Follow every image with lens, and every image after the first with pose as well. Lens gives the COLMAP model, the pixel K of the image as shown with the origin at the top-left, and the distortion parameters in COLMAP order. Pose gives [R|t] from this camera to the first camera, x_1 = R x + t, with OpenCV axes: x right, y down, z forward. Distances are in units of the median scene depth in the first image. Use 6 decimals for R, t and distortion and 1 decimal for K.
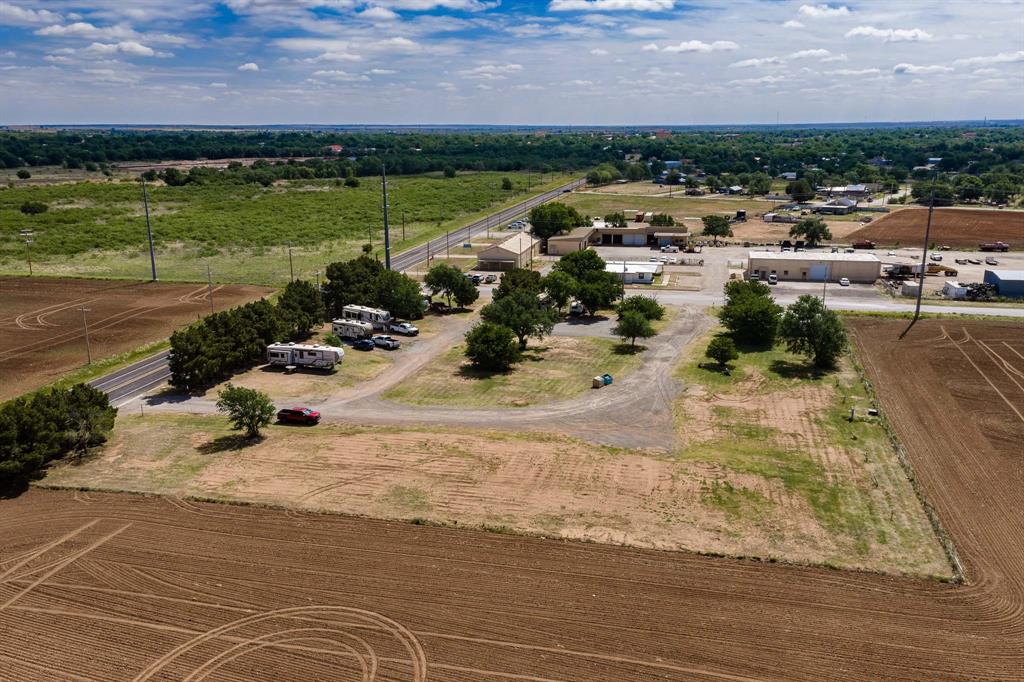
lens RADIAL K [[845.2, 0, 512.0], [0, 845.2, 341.0], [0, 0, 1]] dist [0.053007, -0.007282]
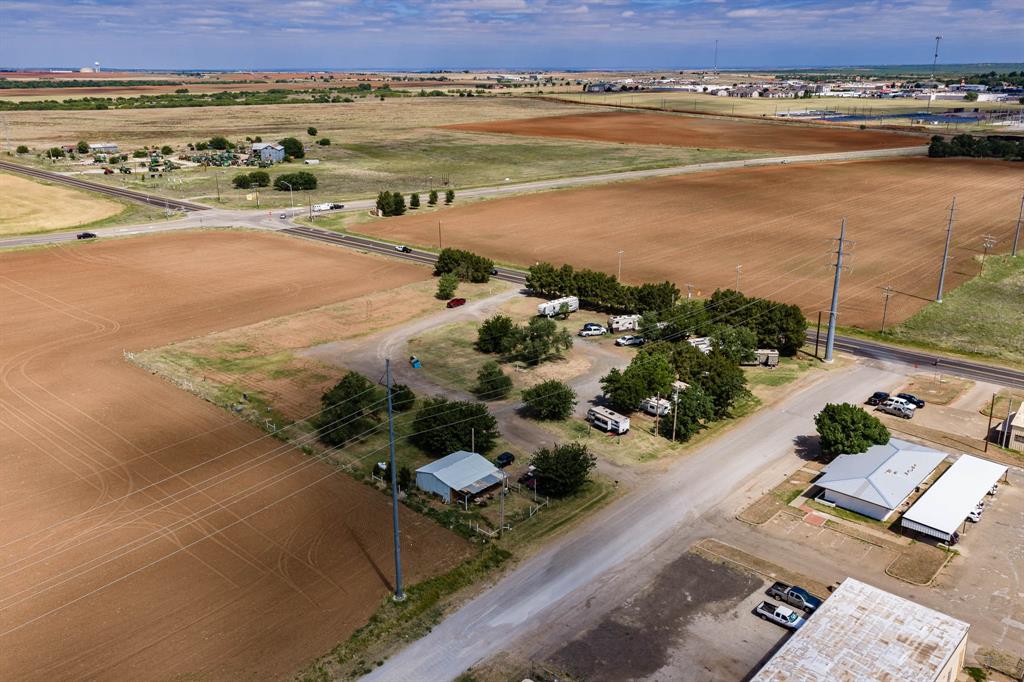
lens RADIAL K [[845.2, 0, 512.0], [0, 845.2, 341.0], [0, 0, 1]] dist [0.053007, -0.007282]
pose [[-0.474555, 0.271049, -0.837455, 0.974535], [-0.220856, 0.884309, 0.411365, -0.482977], [0.852068, 0.380172, -0.359790, 1.349540]]
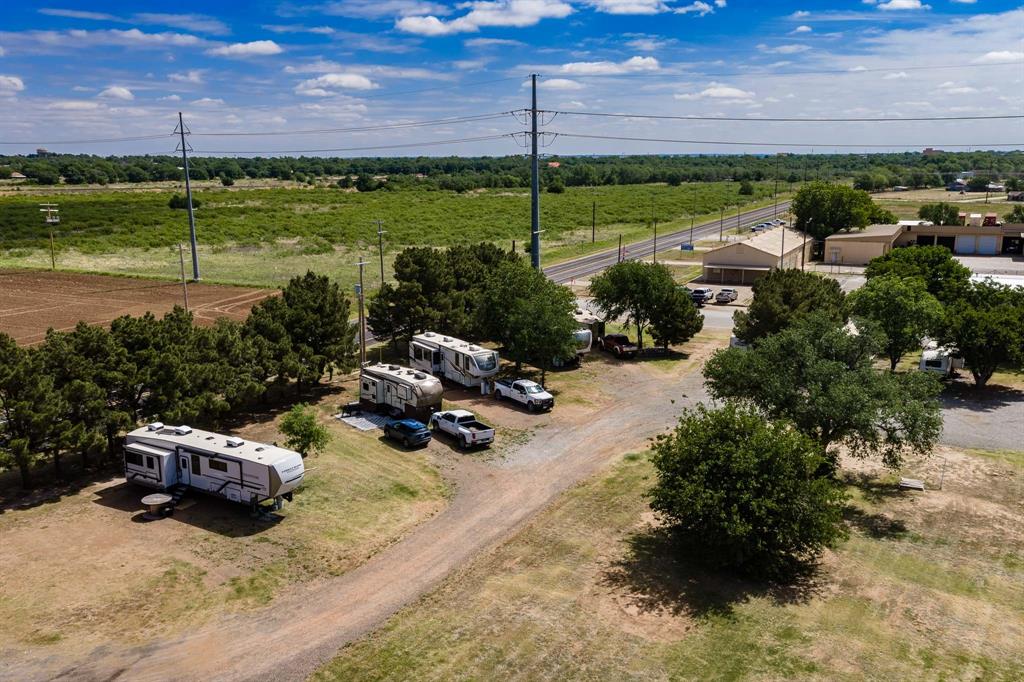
lens RADIAL K [[845.2, 0, 512.0], [0, 845.2, 341.0], [0, 0, 1]] dist [0.053007, -0.007282]
pose [[0.965699, 0.049689, -0.254864, -0.024604], [-0.058487, 0.997922, -0.027053, -0.030481], [0.252990, 0.041031, 0.966598, 0.605398]]
